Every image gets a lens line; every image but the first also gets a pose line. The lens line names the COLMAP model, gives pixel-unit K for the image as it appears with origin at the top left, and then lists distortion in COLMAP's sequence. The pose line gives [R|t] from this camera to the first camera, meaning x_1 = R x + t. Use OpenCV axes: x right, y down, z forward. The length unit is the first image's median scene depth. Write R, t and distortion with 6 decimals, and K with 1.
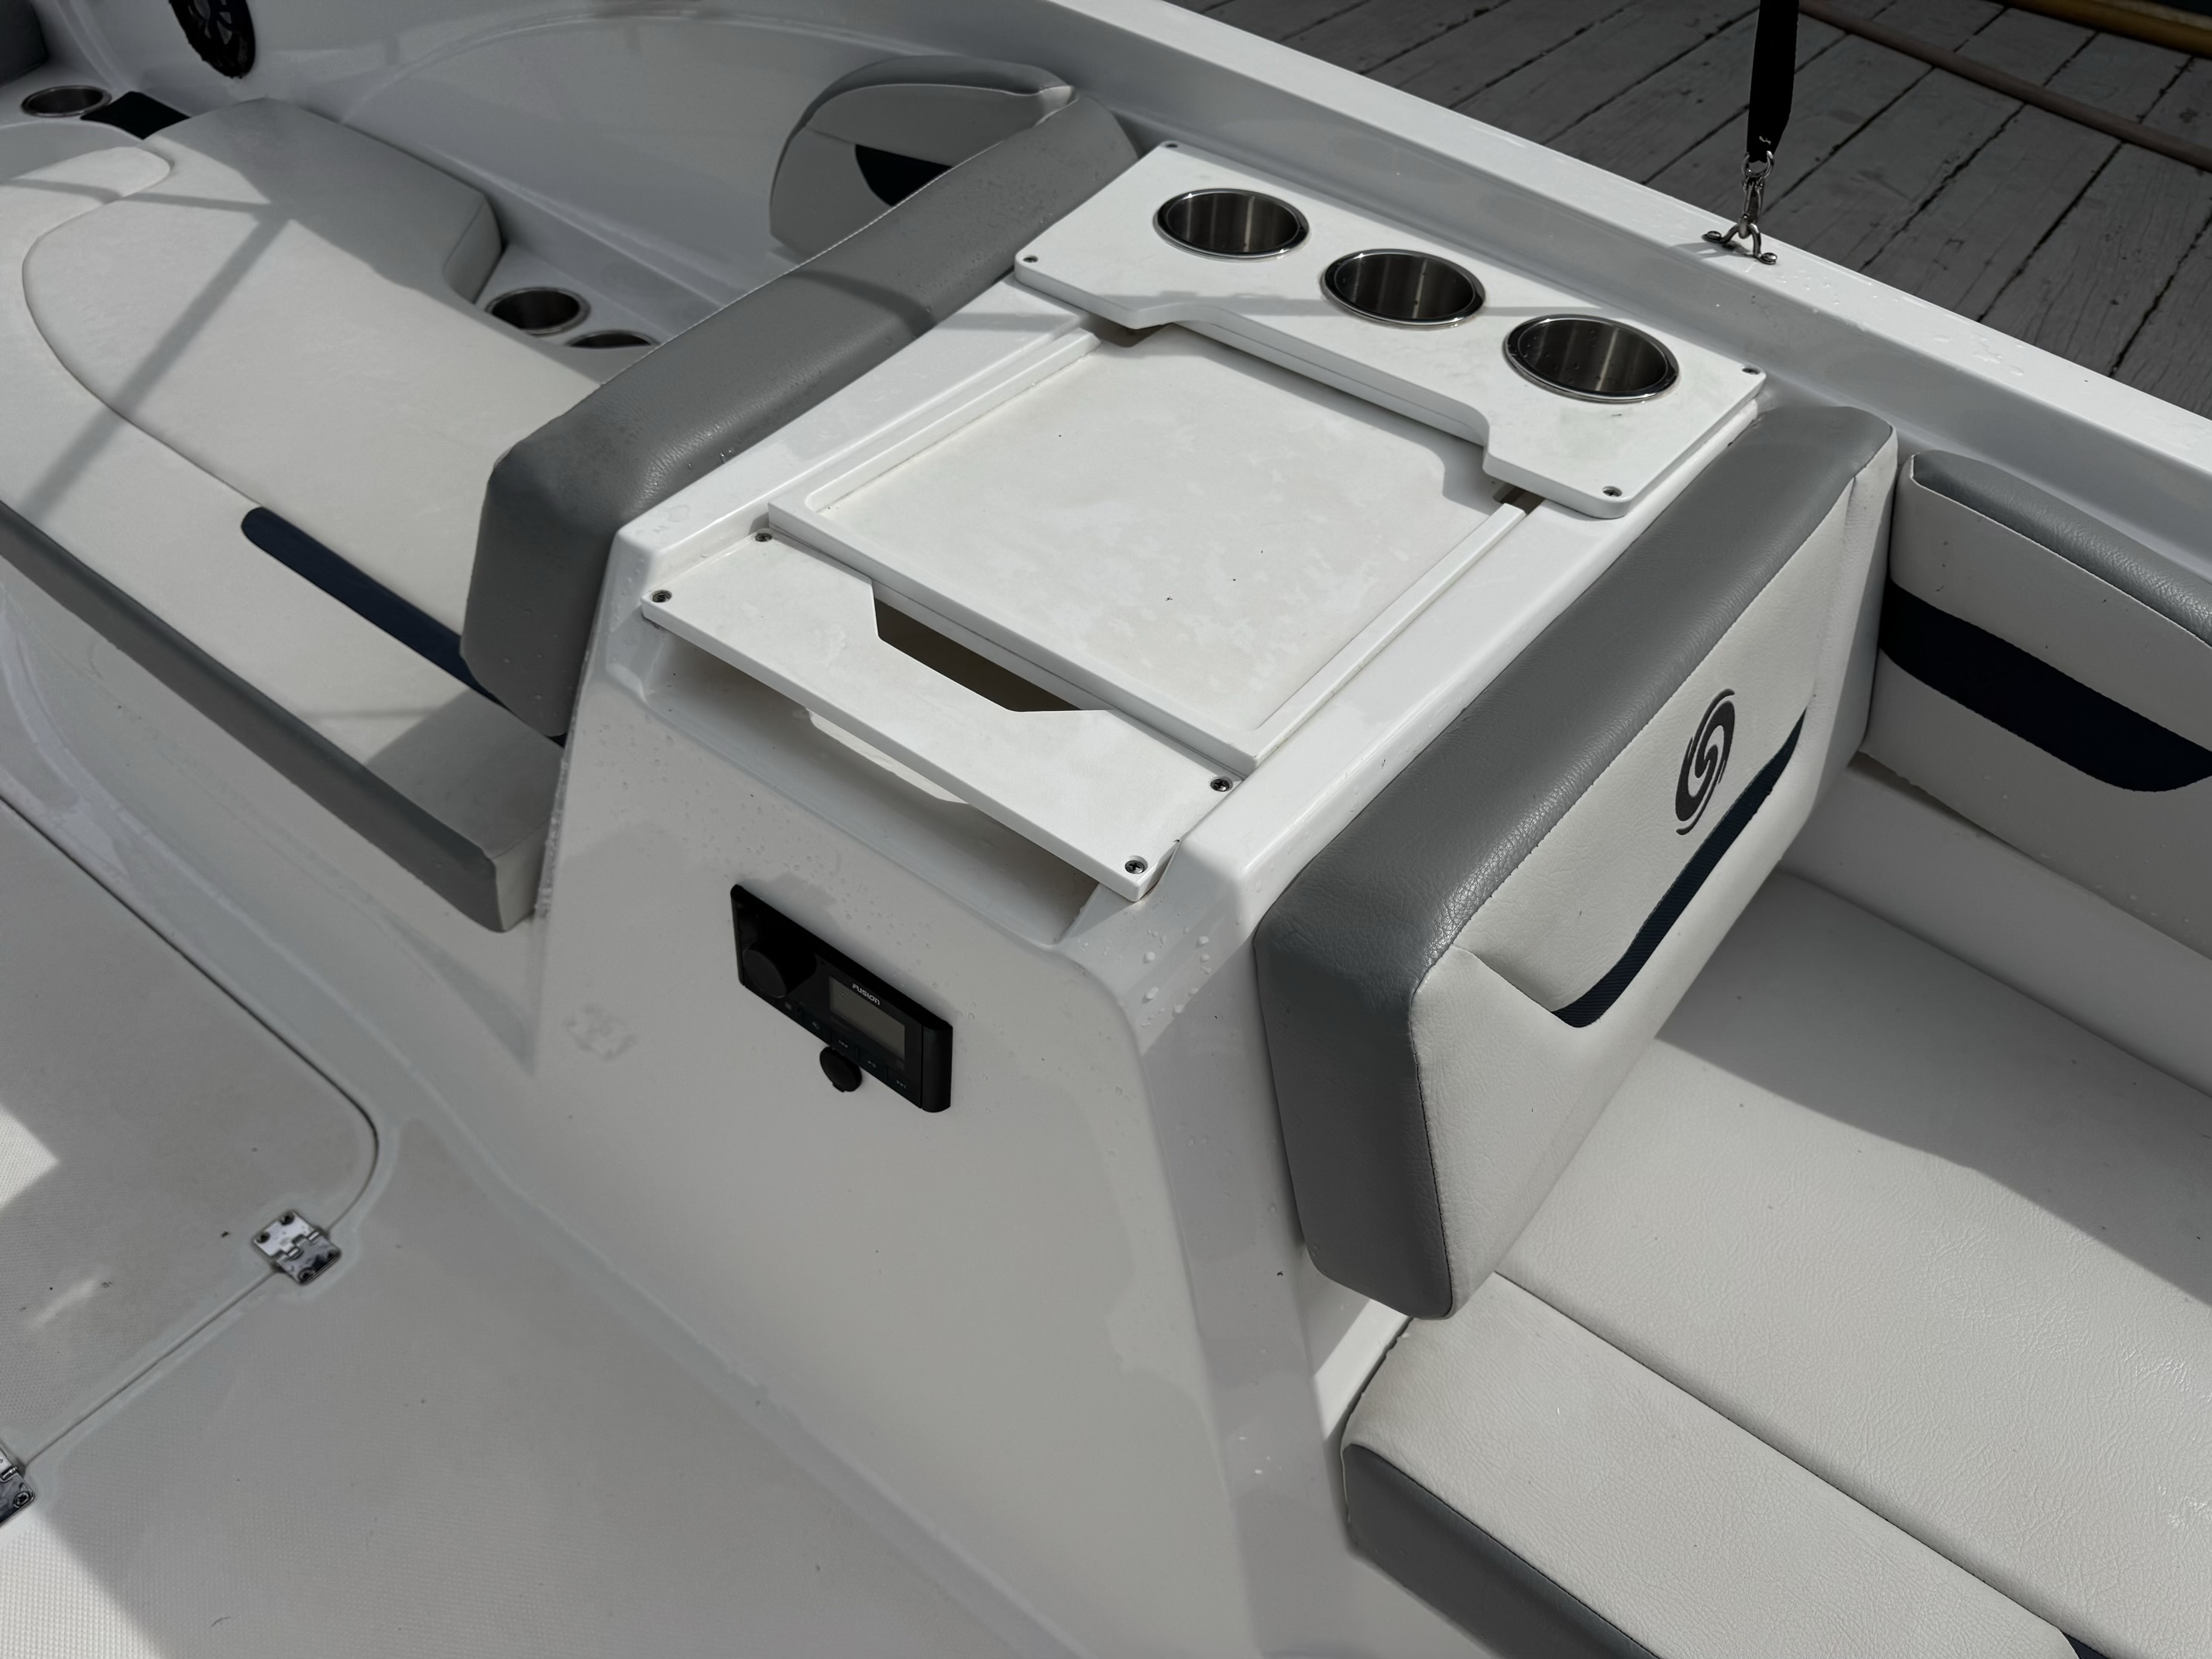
lens RADIAL K [[1598.7, 0, 1102.3], [0, 1598.7, 852.5], [0, 0, 1]] dist [0.031467, -0.023066]
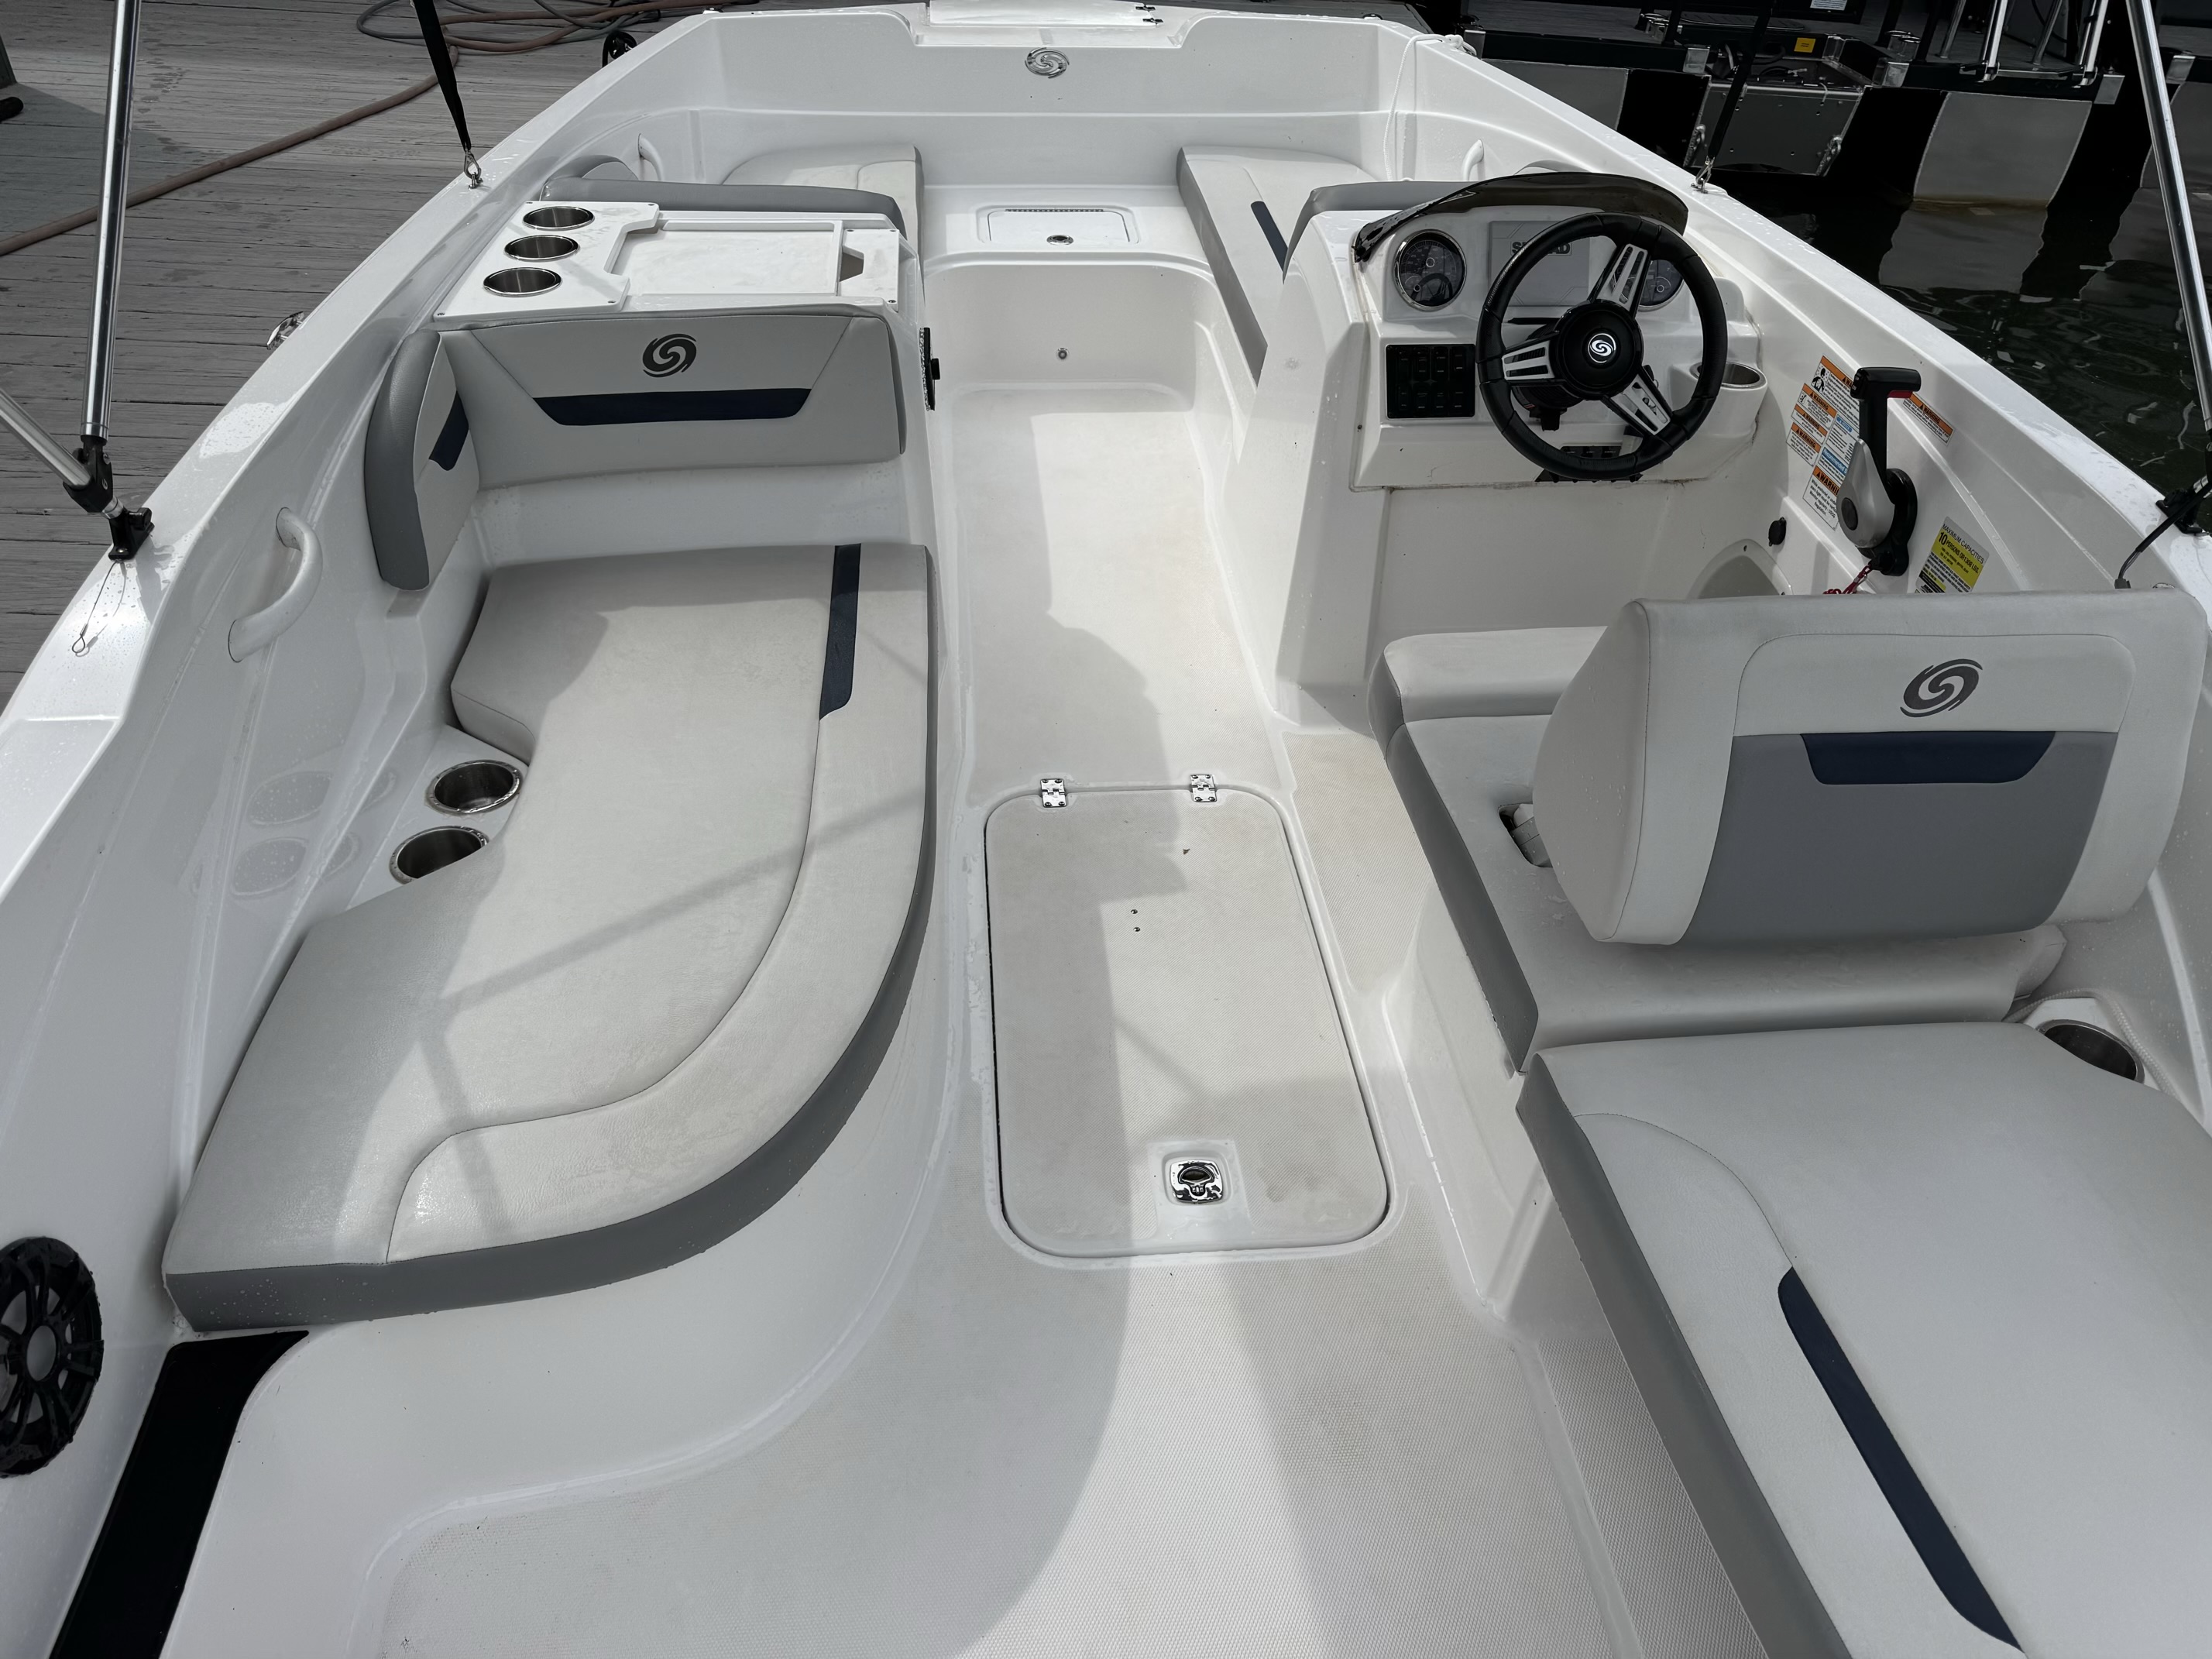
lens RADIAL K [[1484.0, 0, 1106.1], [0, 1484.0, 849.2], [0, 0, 1]] dist [-0.033448, -0.000789]
pose [[-0.680263, -0.530508, 0.505770, -1.667297], [0.457580, 0.231677, 0.858456, -1.413985], [-0.572593, 0.815406, 0.085149, 0.958667]]
